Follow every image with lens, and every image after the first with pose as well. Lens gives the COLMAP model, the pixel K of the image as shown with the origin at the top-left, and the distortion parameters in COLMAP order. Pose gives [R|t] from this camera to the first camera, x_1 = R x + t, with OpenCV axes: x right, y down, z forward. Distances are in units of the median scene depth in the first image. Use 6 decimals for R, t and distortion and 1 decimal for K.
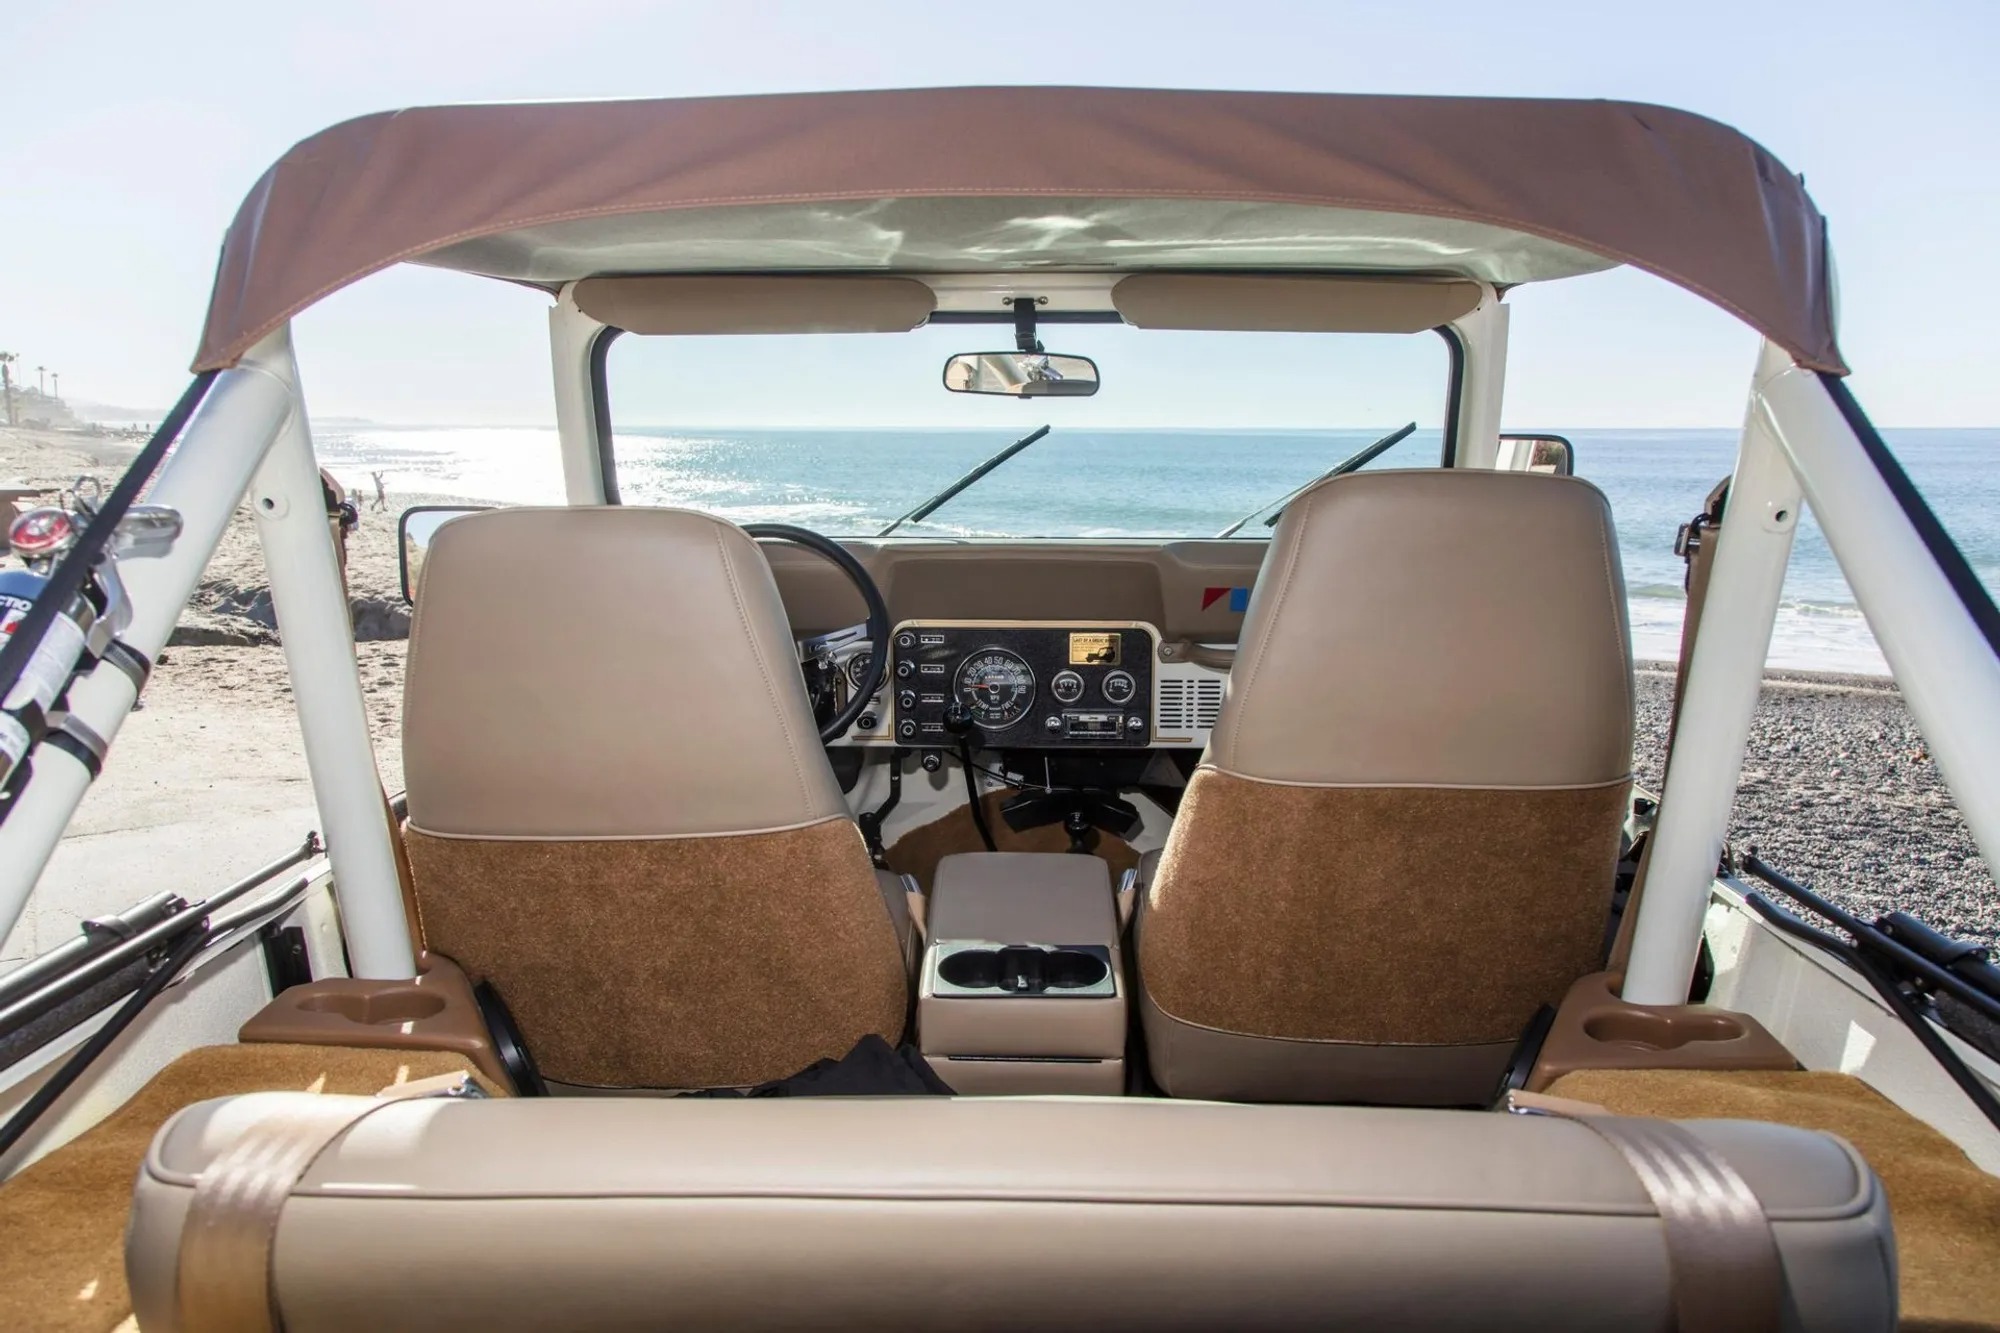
lens RADIAL K [[1310.5, 0, 1002.2], [0, 1310.5, 676.8], [0, 0, 1]] dist [-0.004324, -0.000416]
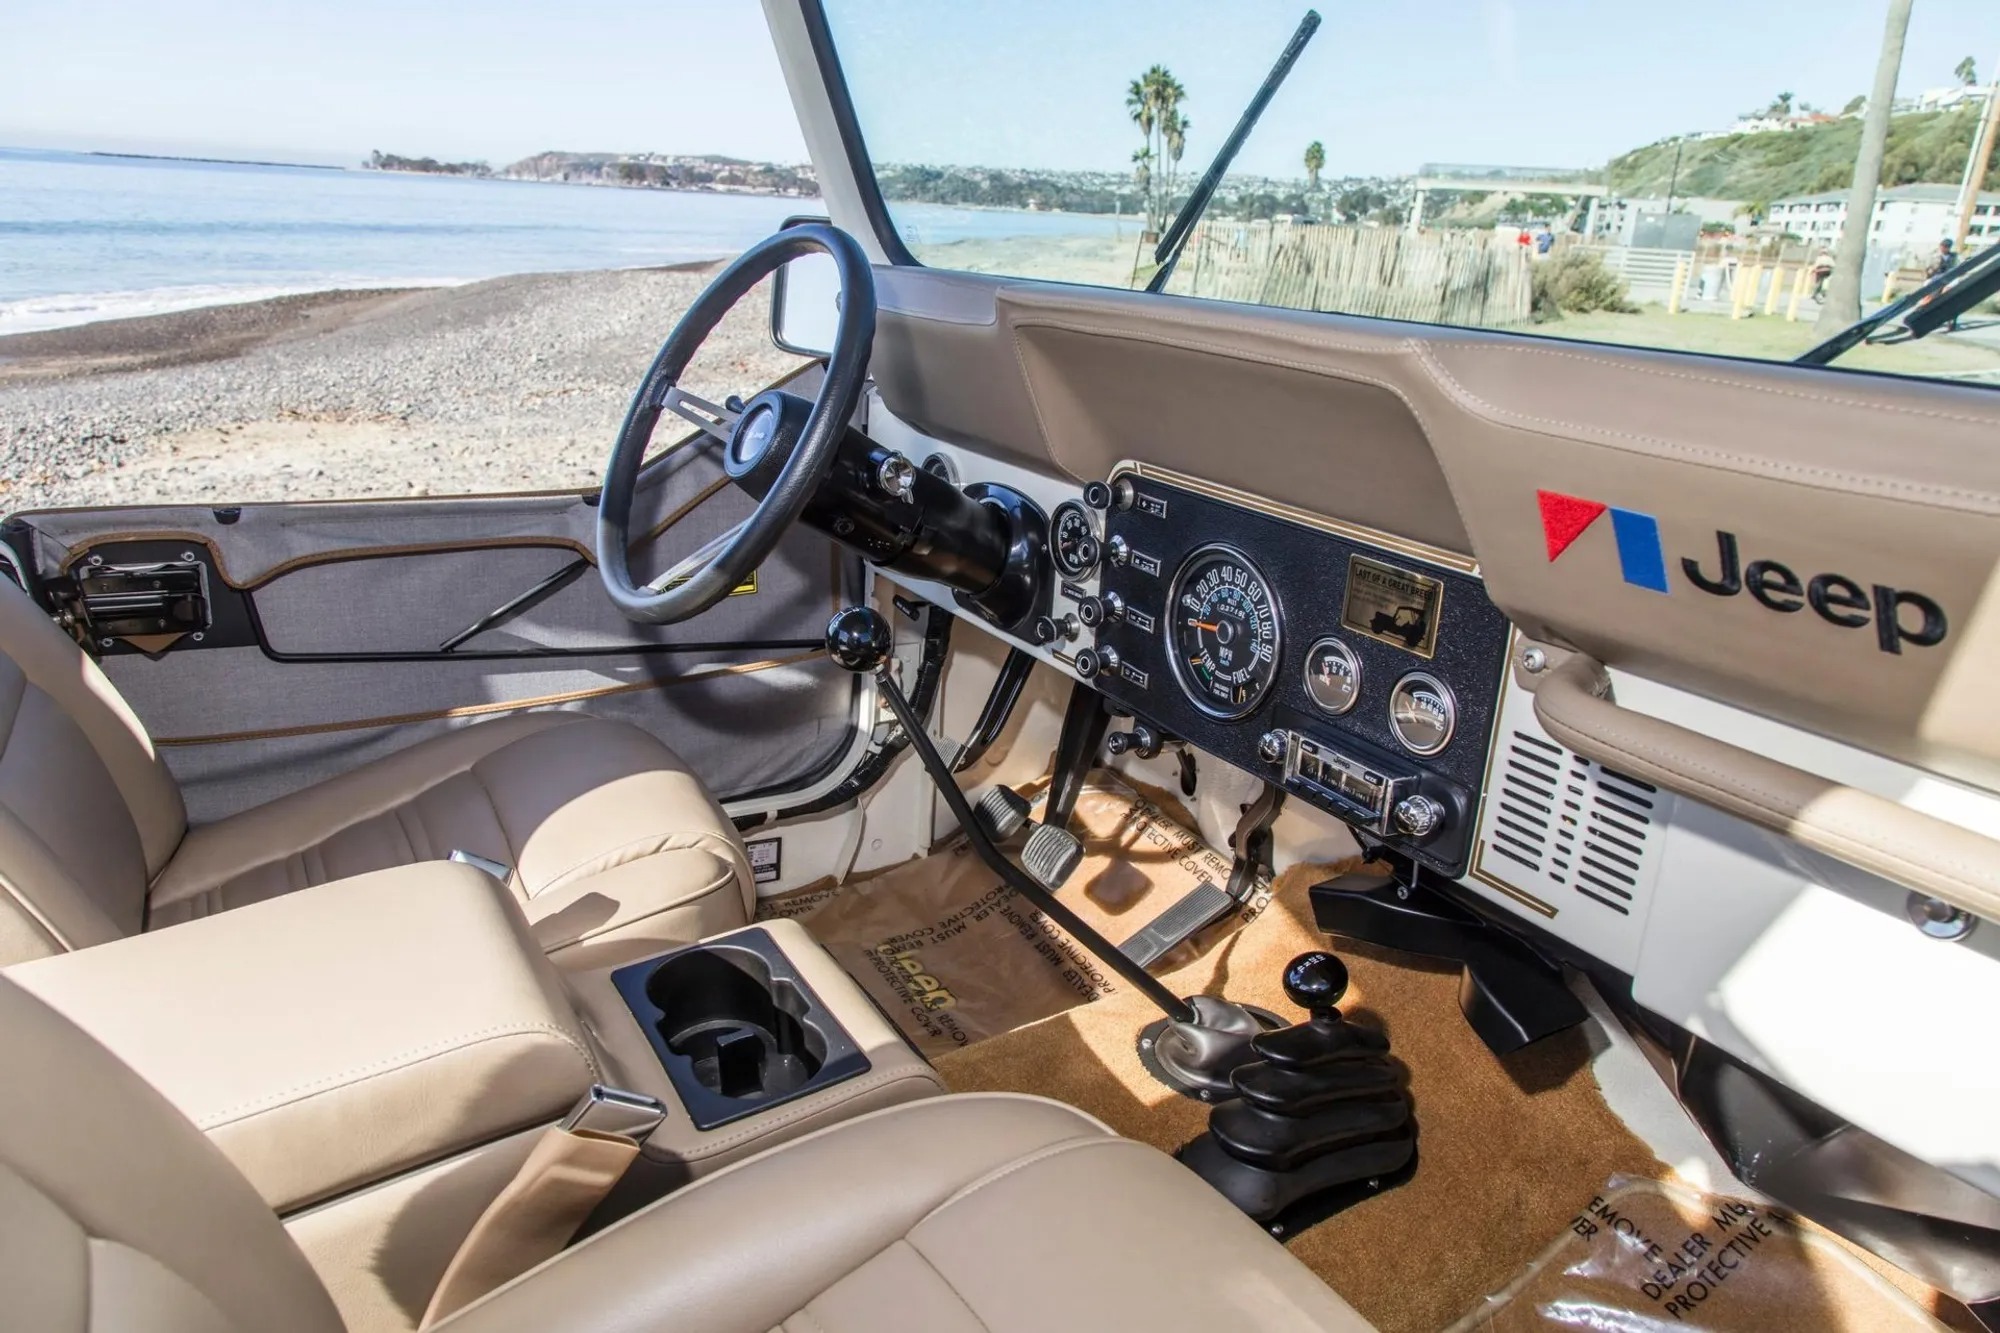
lens RADIAL K [[1360.3, 0, 979.4], [0, 1360.3, 675.1], [0, 0, 1]] dist [-0.004440, 0.004302]
pose [[0.531895, 0.291629, -0.795009, 0.343600], [-0.200756, 0.955490, 0.216183, -0.065660], [0.822669, 0.044616, 0.566767, 0.652321]]
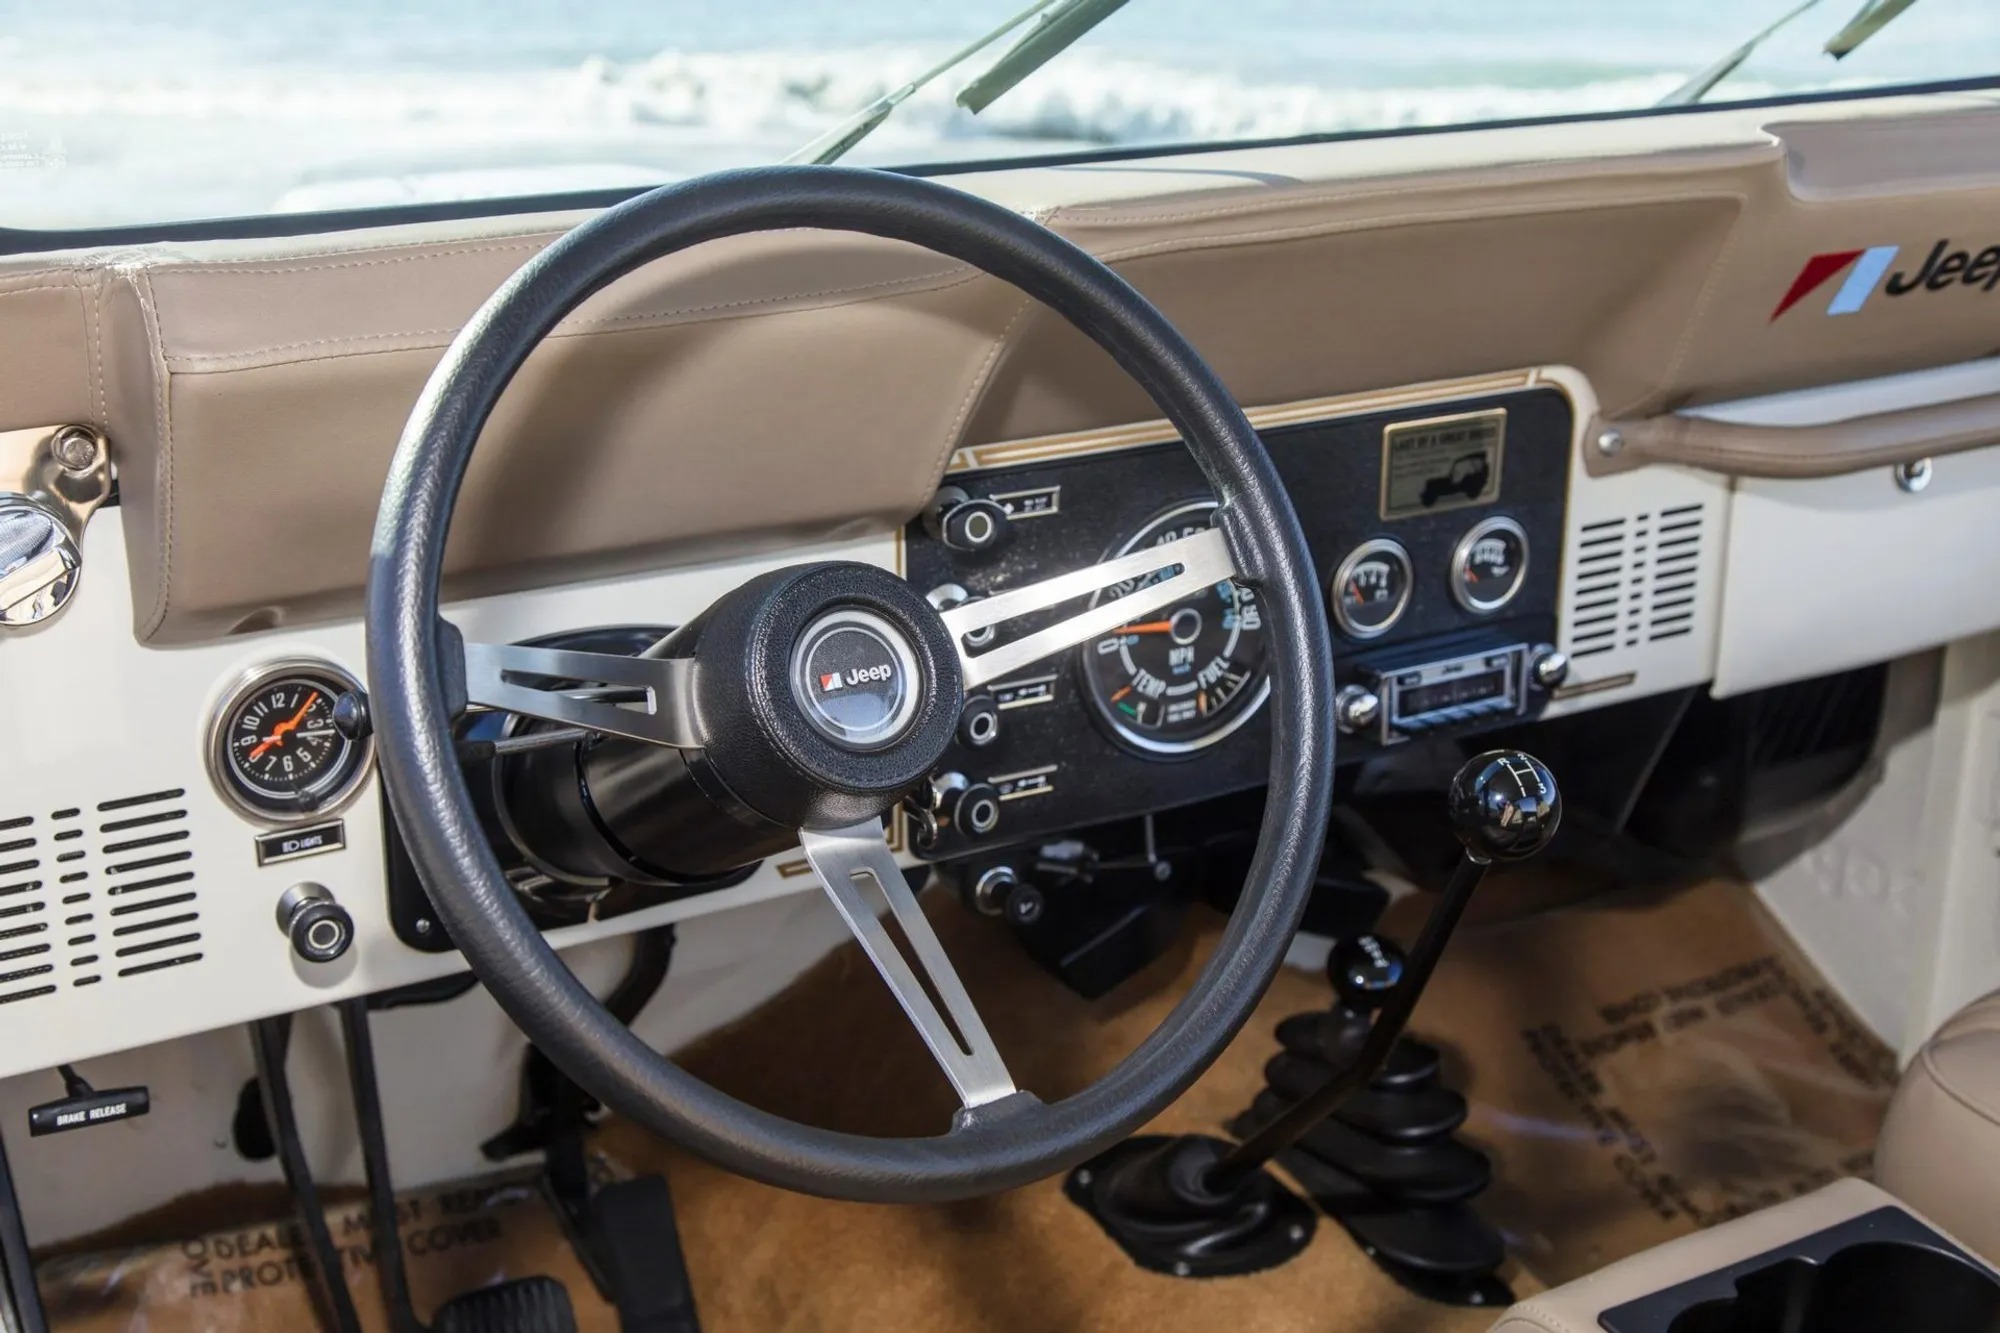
lens RADIAL K [[2648.6, 0, 998.5], [0, 2648.6, 676.0], [0, 0, 1]] dist [0.003285, -0.013909]
pose [[0.835382, -0.176682, 0.520500, -0.378644], [0.089454, 0.978008, 0.188411, -0.104388], [-0.542342, -0.110835, 0.832815, 0.494923]]
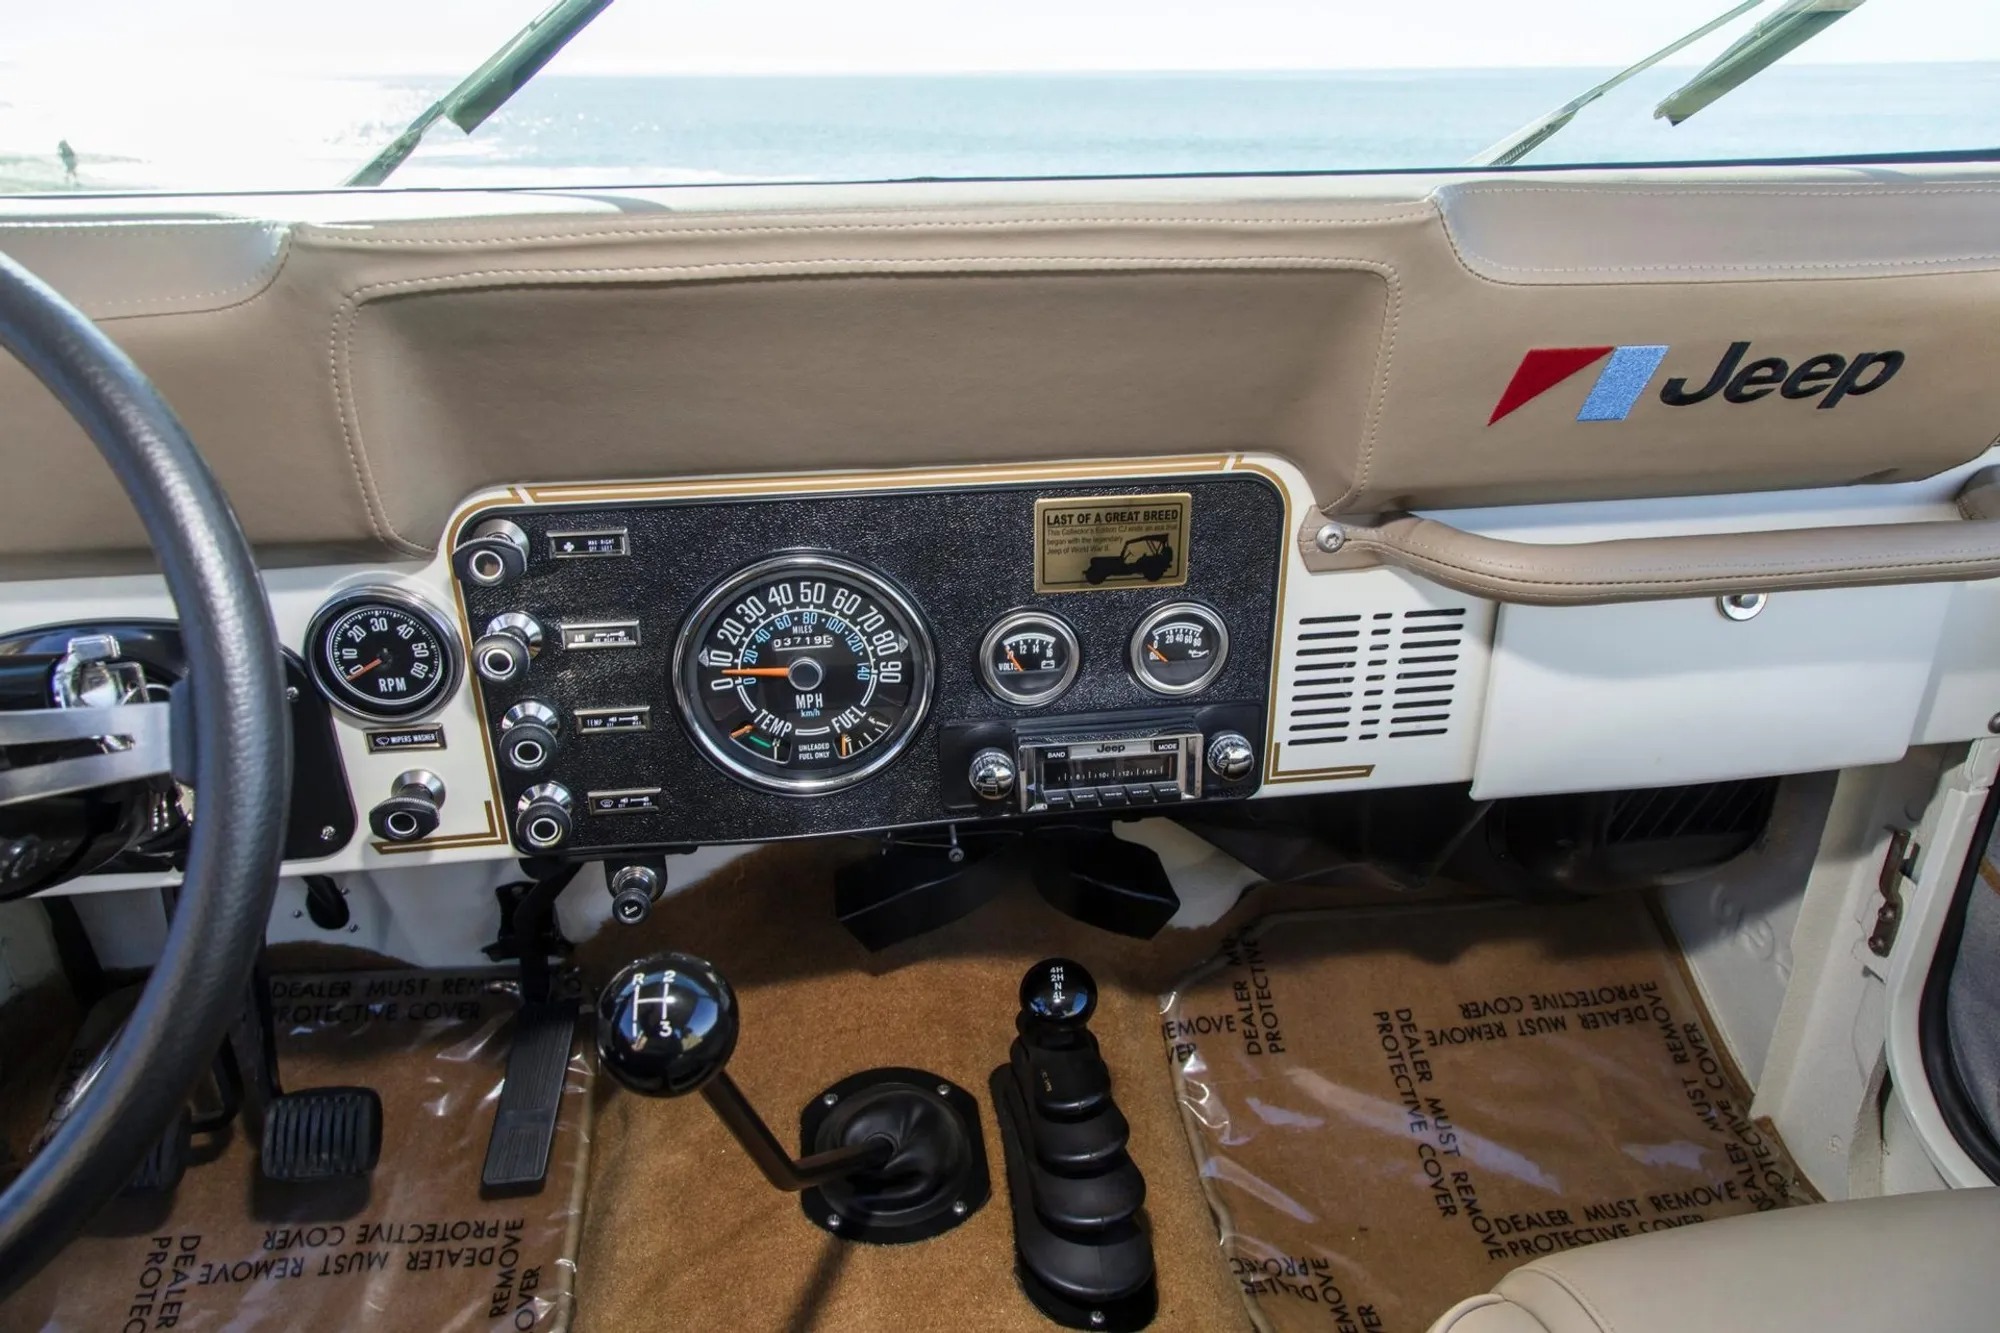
lens RADIAL K [[1340.5, 0, 1004.8], [0, 1340.5, 680.4], [0, 0, 1]] dist [0.000715, 0.004153]
pose [[0.984106, -0.081650, 0.157695, -0.009951], [0.038189, 0.964556, 0.261101, -0.075377], [-0.173425, -0.250929, 0.952344, 0.678005]]
